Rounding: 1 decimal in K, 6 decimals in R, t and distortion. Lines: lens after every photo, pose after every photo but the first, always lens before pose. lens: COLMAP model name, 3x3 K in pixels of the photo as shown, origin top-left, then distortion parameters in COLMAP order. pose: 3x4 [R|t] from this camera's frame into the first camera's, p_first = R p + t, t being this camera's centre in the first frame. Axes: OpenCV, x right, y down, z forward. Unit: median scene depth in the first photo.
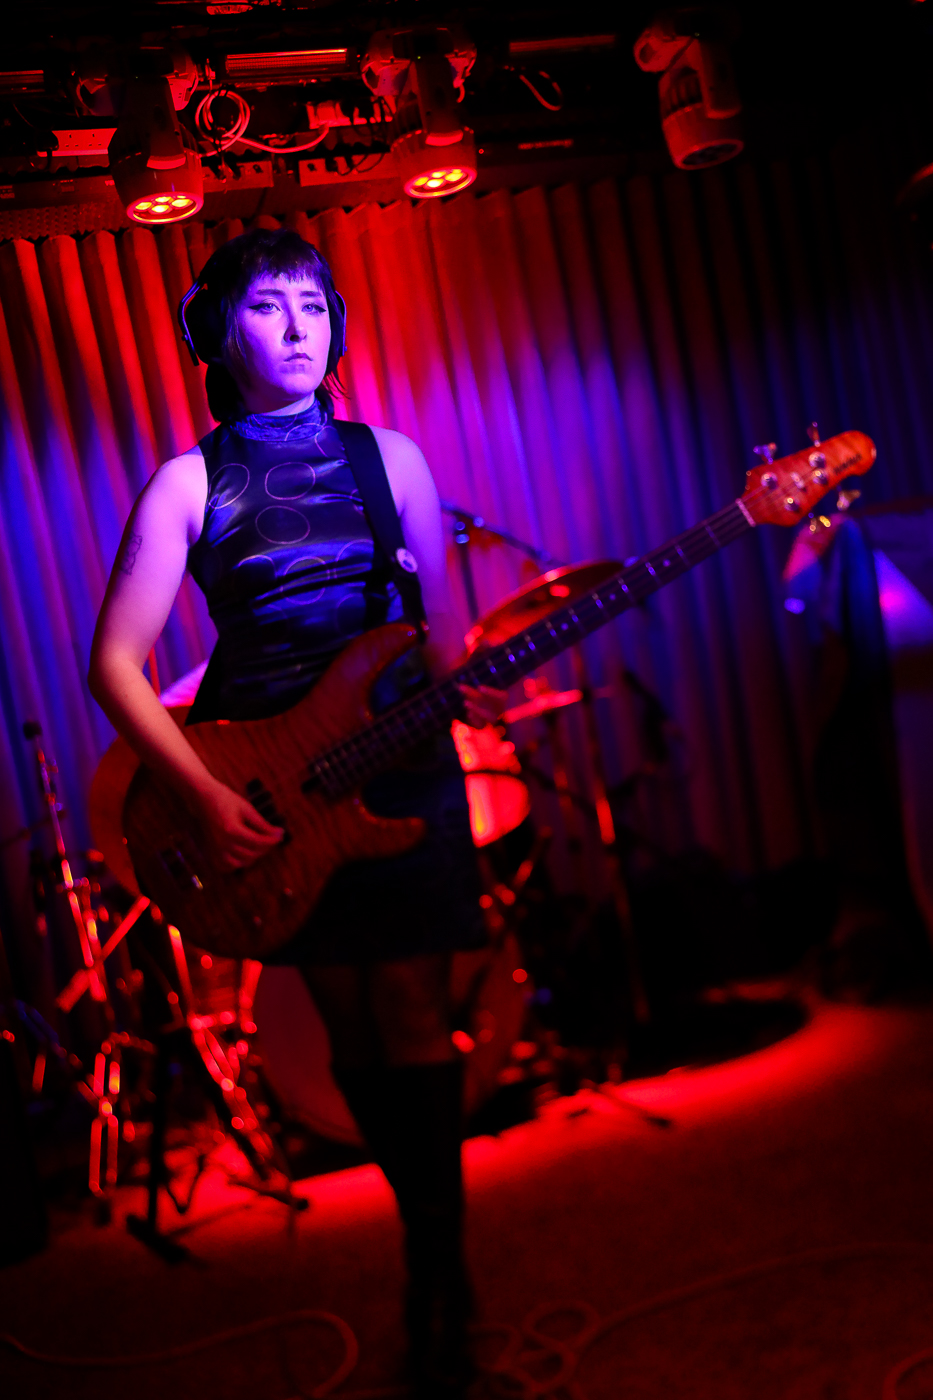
lens RADIAL K [[1484.1, 0, 486.7], [0, 1484.1, 733.6], [0, 0, 1]] dist [0.047525, -0.009035]
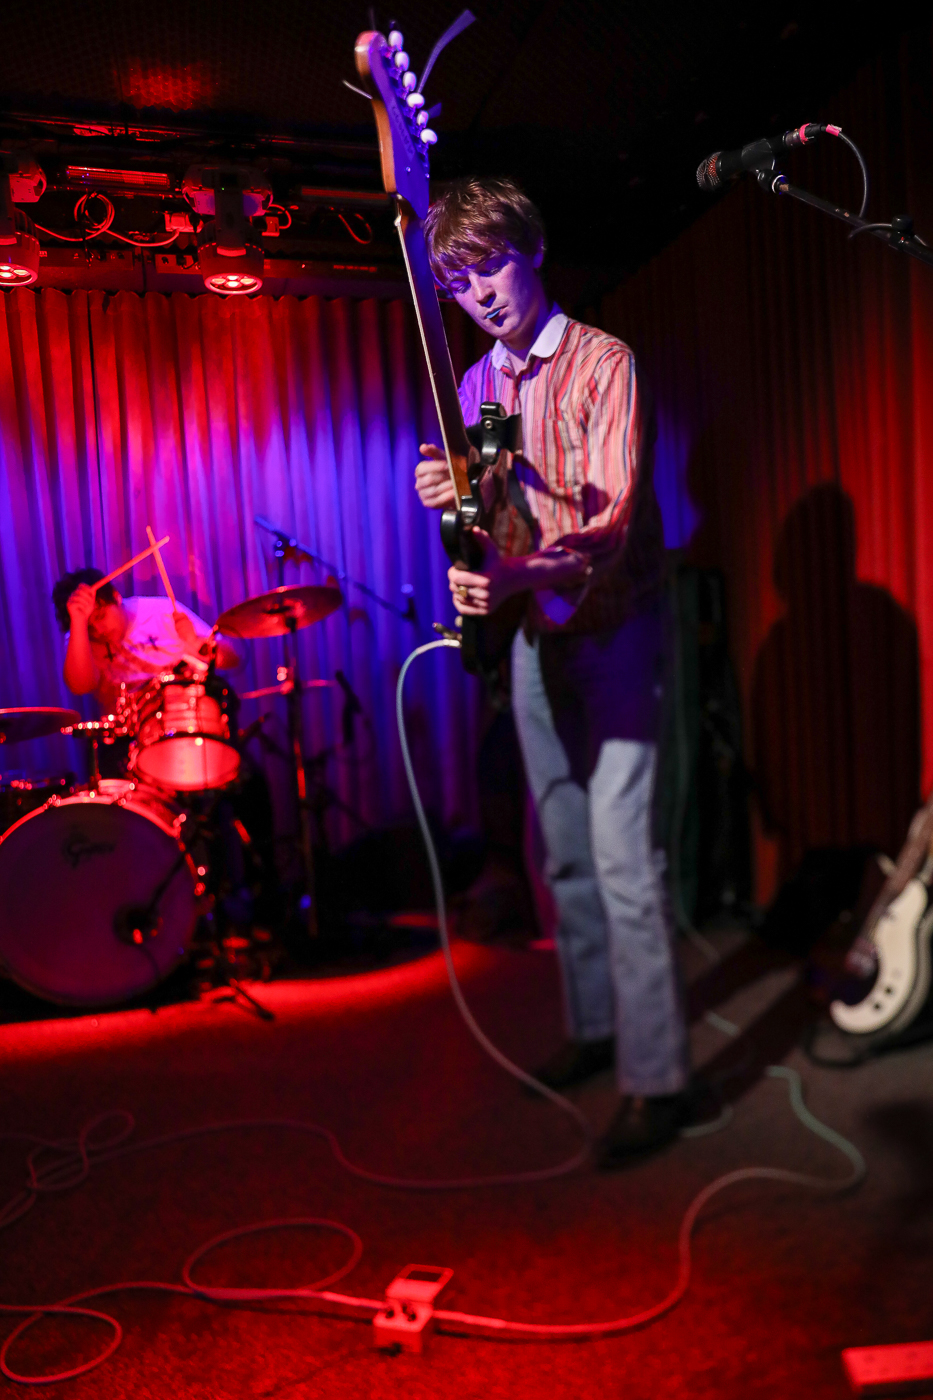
lens RADIAL K [[1096.8, 0, 564.8], [0, 1096.8, 736.9], [0, 0, 1]] dist [-0.102803, 0.085688]
pose [[0.989611, 0.129523, 0.062403, 0.240069], [-0.131513, 0.990893, 0.028897, -0.039188], [-0.058092, -0.036803, 0.997633, 0.028679]]
